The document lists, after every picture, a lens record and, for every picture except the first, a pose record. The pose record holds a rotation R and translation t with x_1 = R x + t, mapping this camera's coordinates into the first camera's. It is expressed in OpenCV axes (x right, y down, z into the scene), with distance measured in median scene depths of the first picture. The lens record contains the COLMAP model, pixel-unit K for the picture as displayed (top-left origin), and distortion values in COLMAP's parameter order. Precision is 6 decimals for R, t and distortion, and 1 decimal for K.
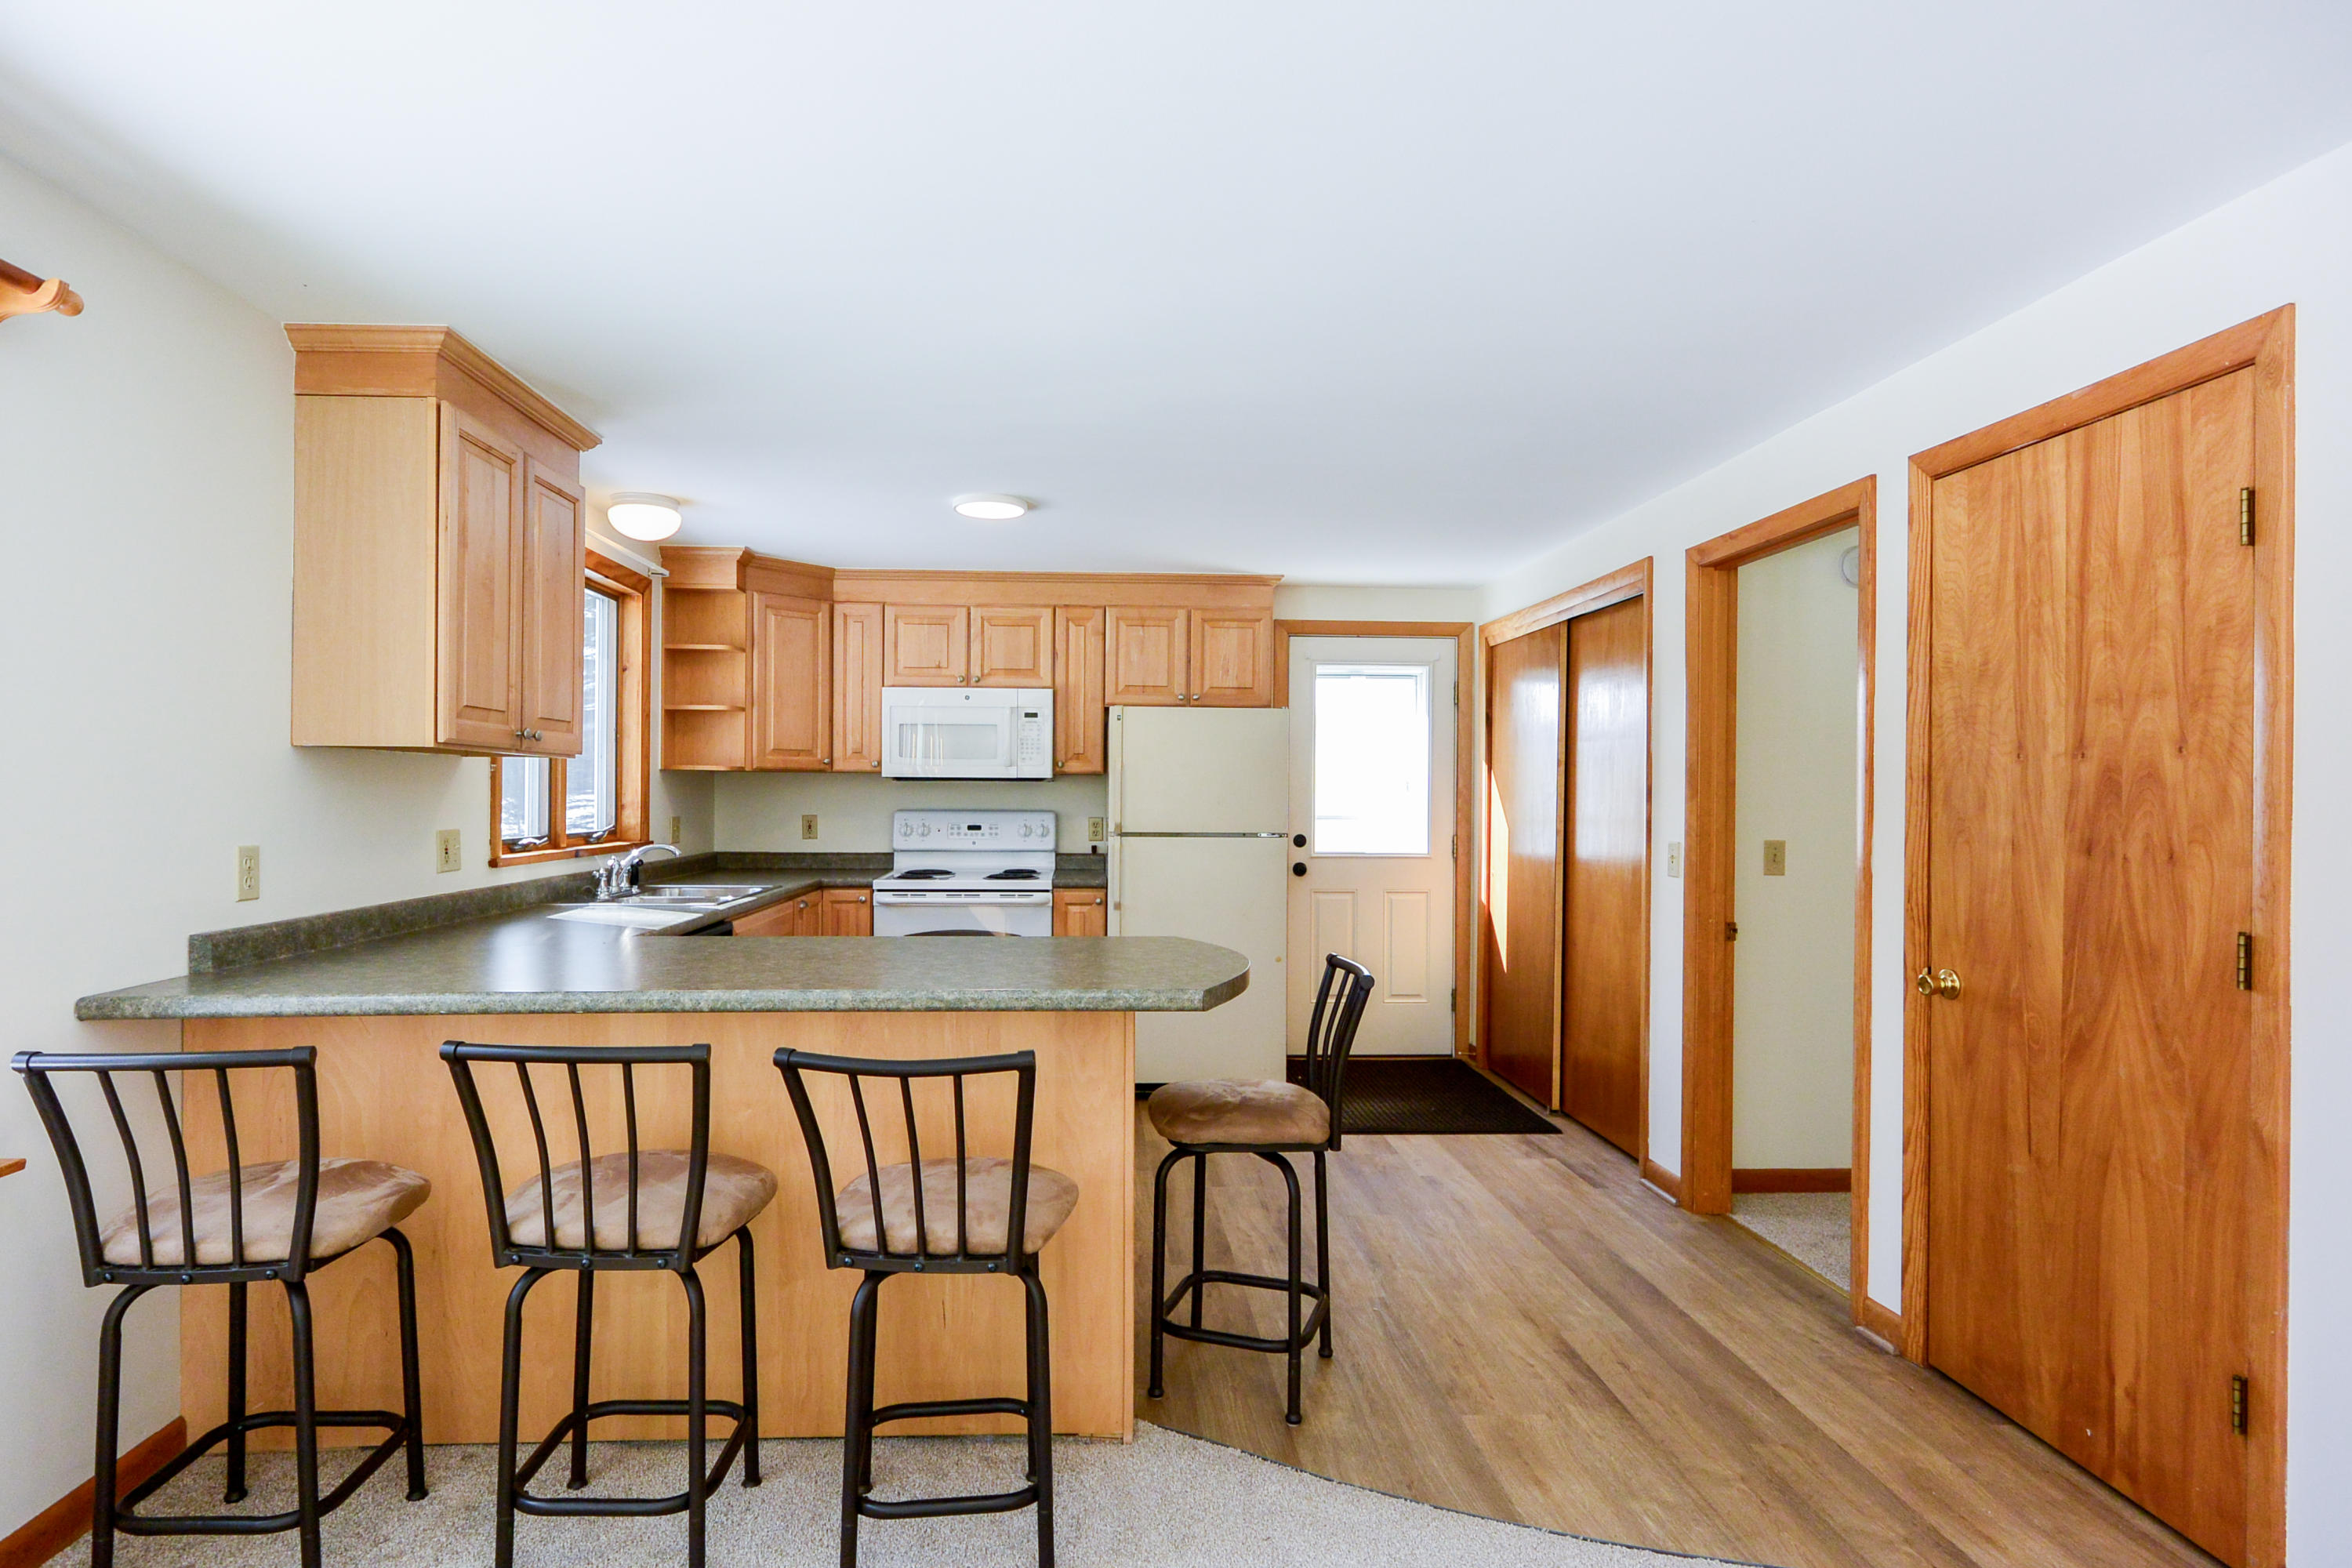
lens RADIAL K [[1220.9, 0, 1129.1], [0, 1220.9, 801.7], [0, 0, 1]] dist [-0.002478, -0.000607]
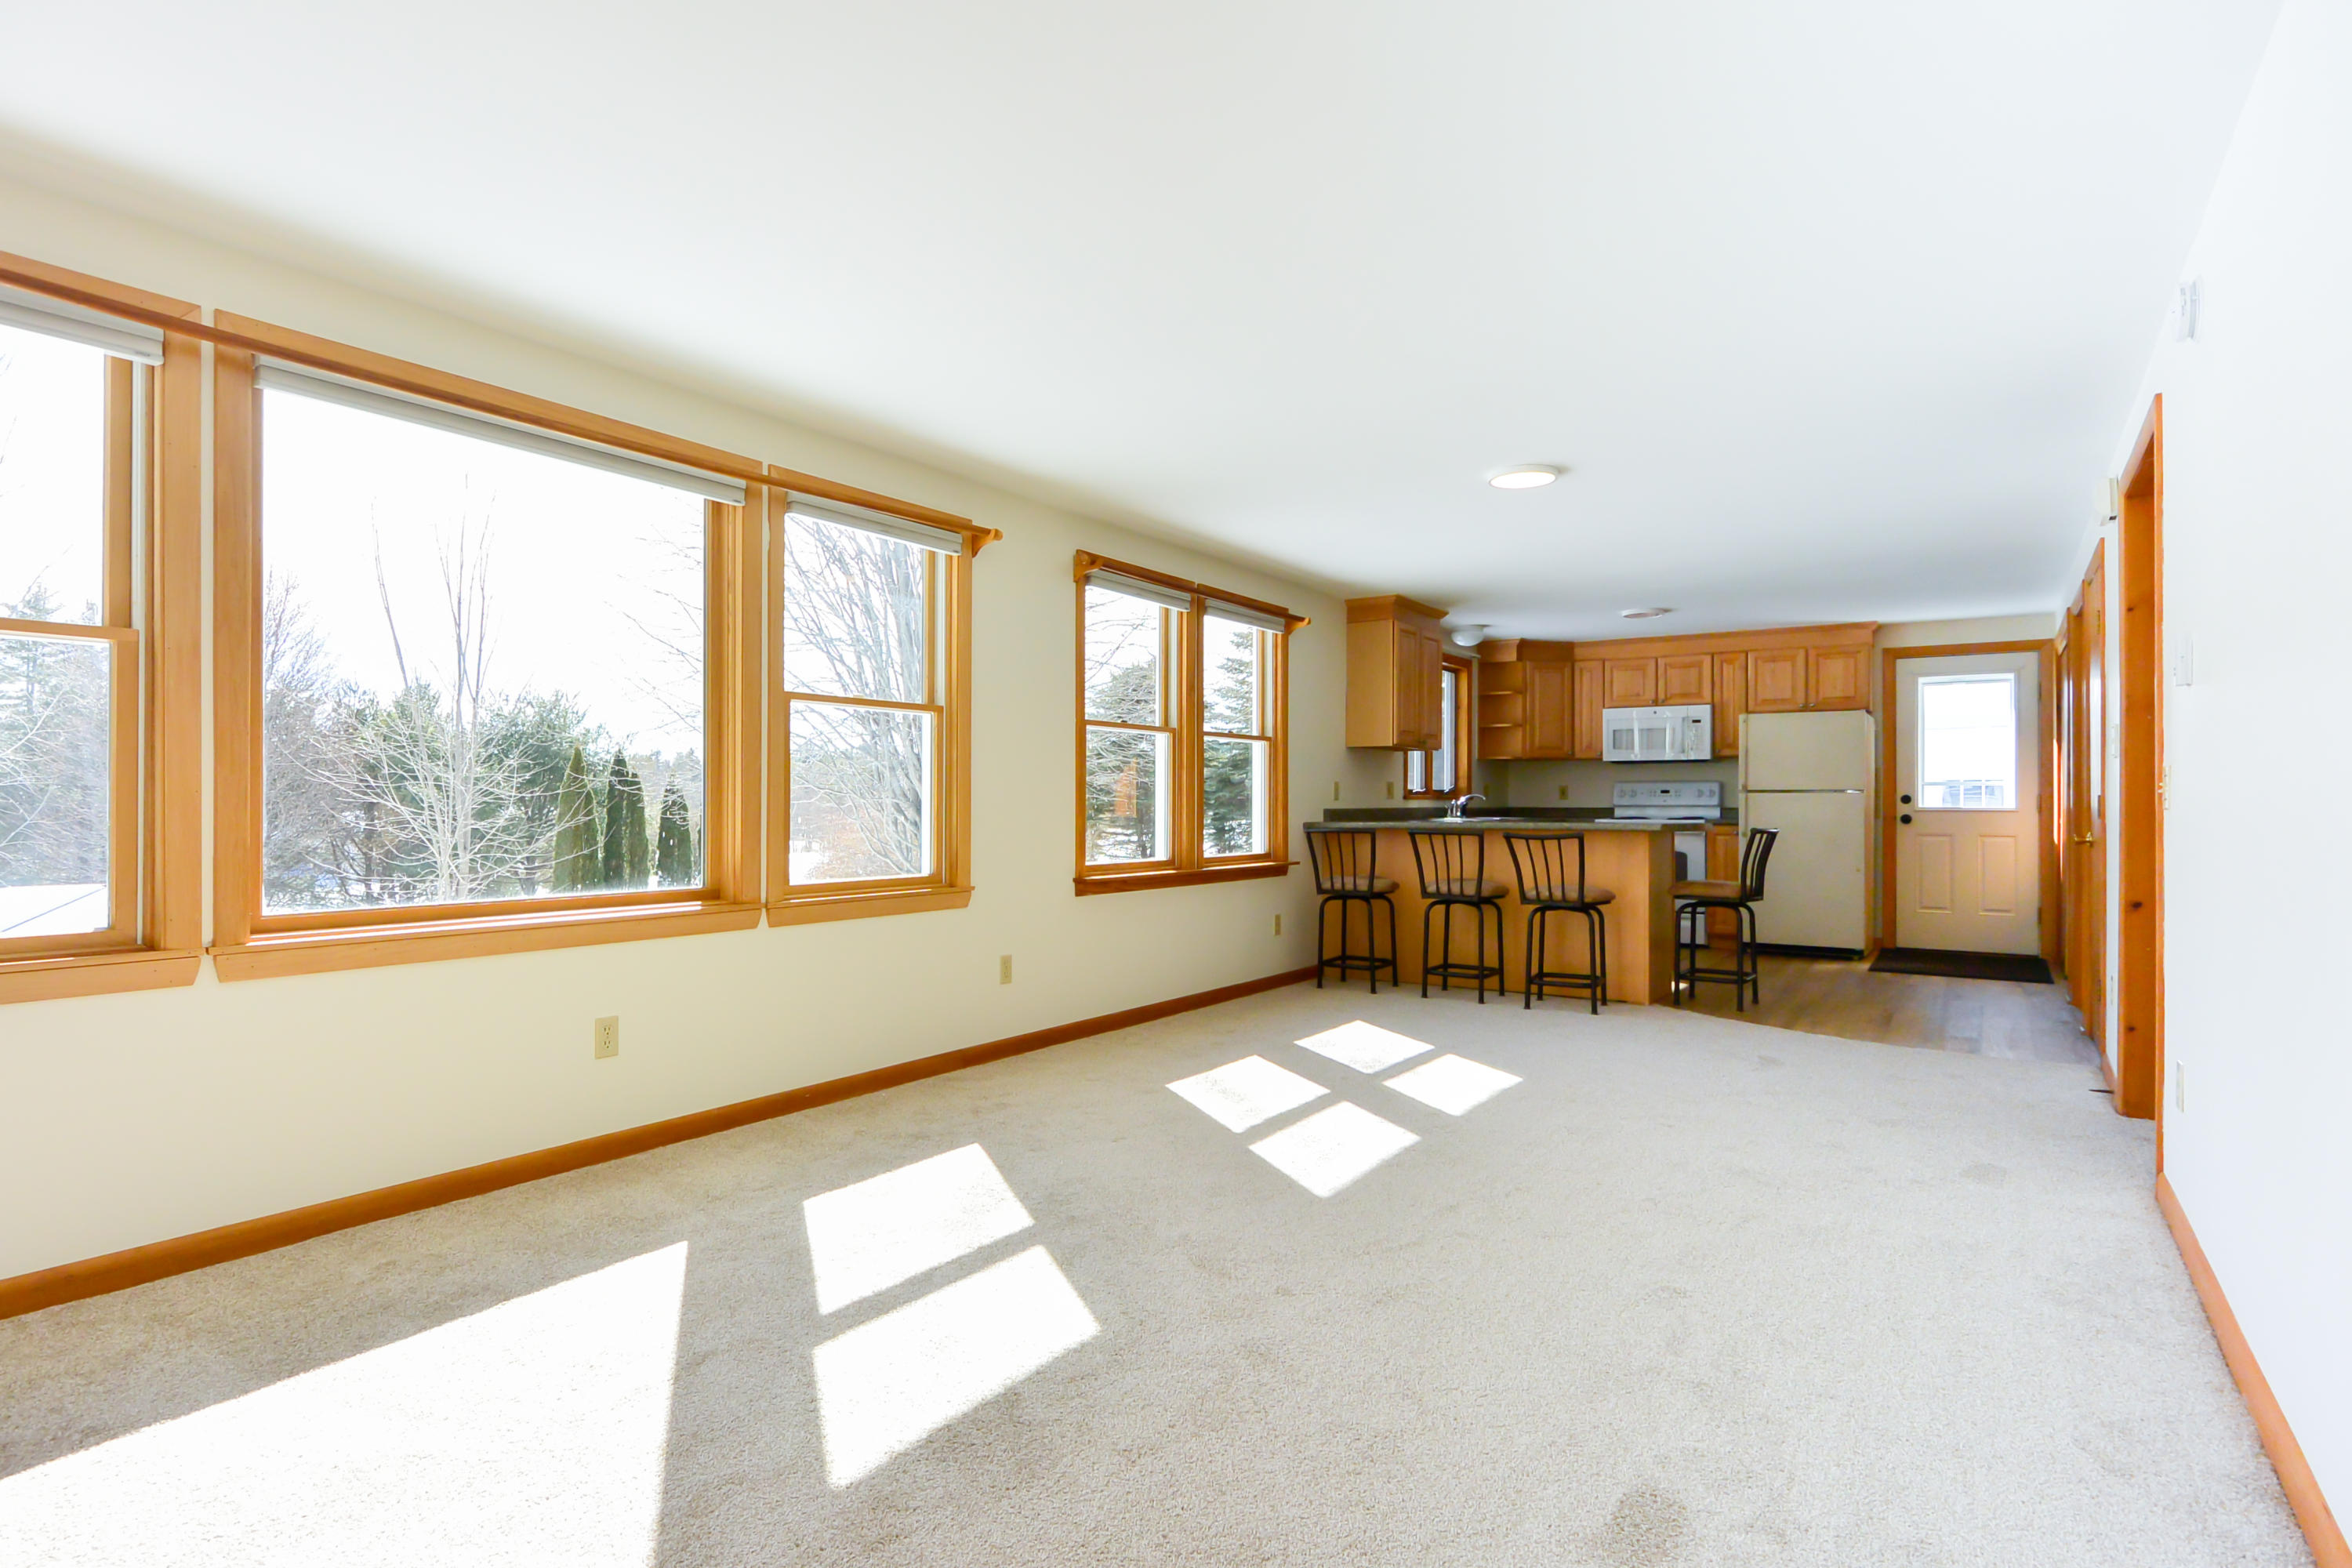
lens RADIAL K [[1220.9, 0, 1129.1], [0, 1220.9, 801.7], [0, 0, 1]] dist [-0.002478, -0.000607]
pose [[0.792296, -0.005649, -0.610110, 0.325169], [-0.000571, 0.999950, -0.010001, 0.055445], [0.610136, 0.008272, 0.792253, -0.787497]]
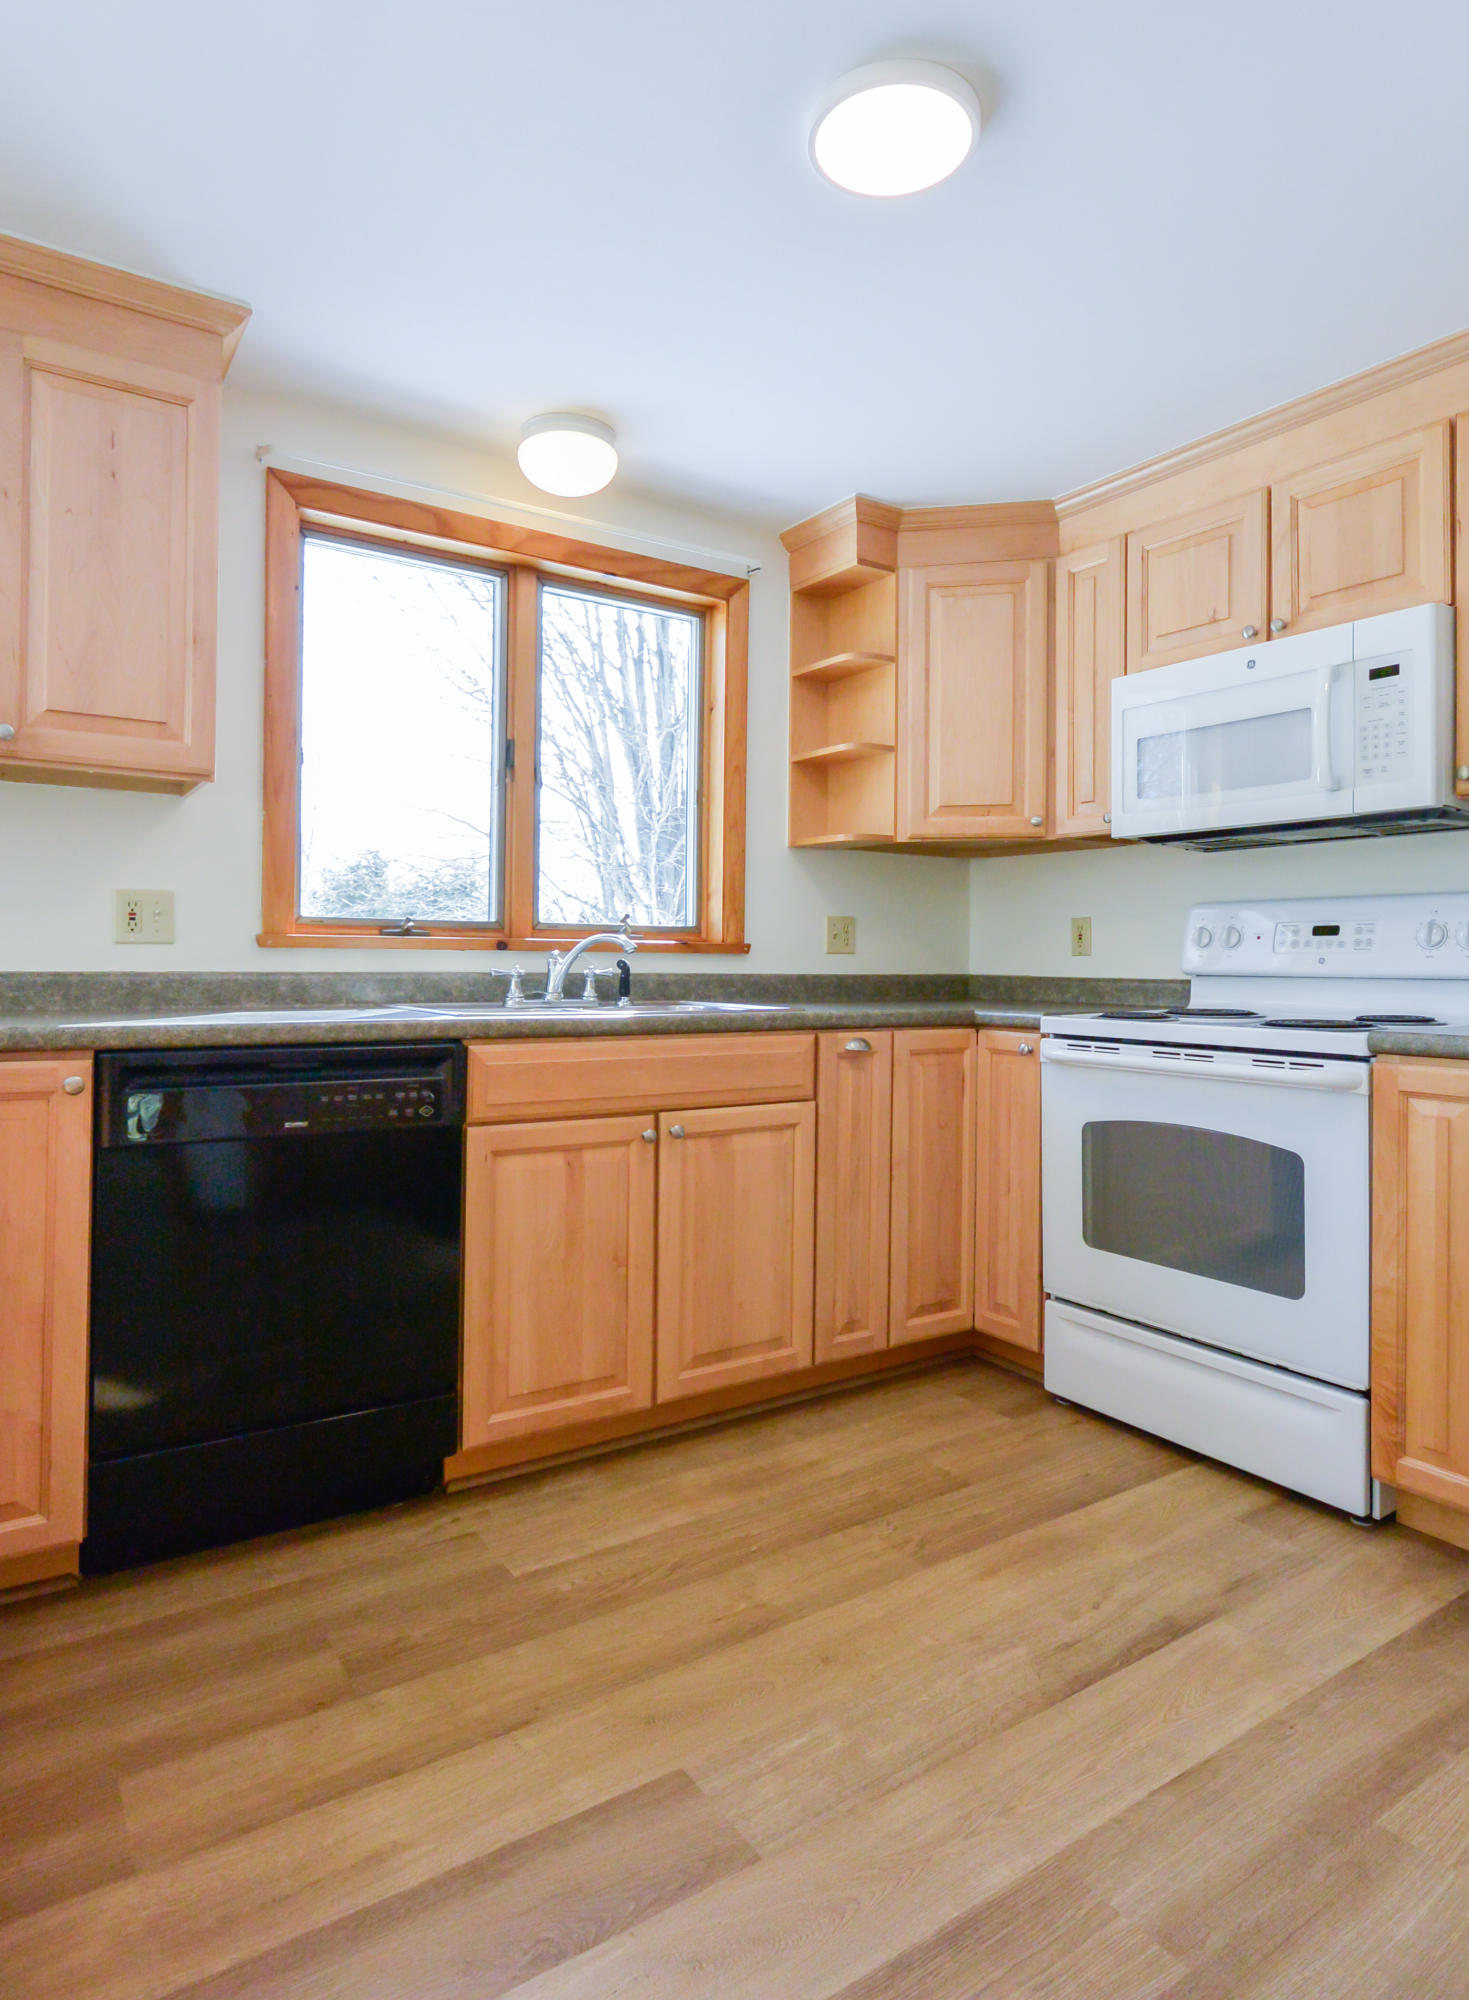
lens RADIAL K [[1147.8, 0, 720.3], [0, 1147.8, 948.6], [0, 0, 1]] dist [-0.002524, -0.001748]
pose [[0.511793, -0.009746, -0.859053, 0.162302], [-0.011129, 0.999777, -0.017973, 0.043065], [0.859036, 0.018759, 0.511571, 0.589629]]
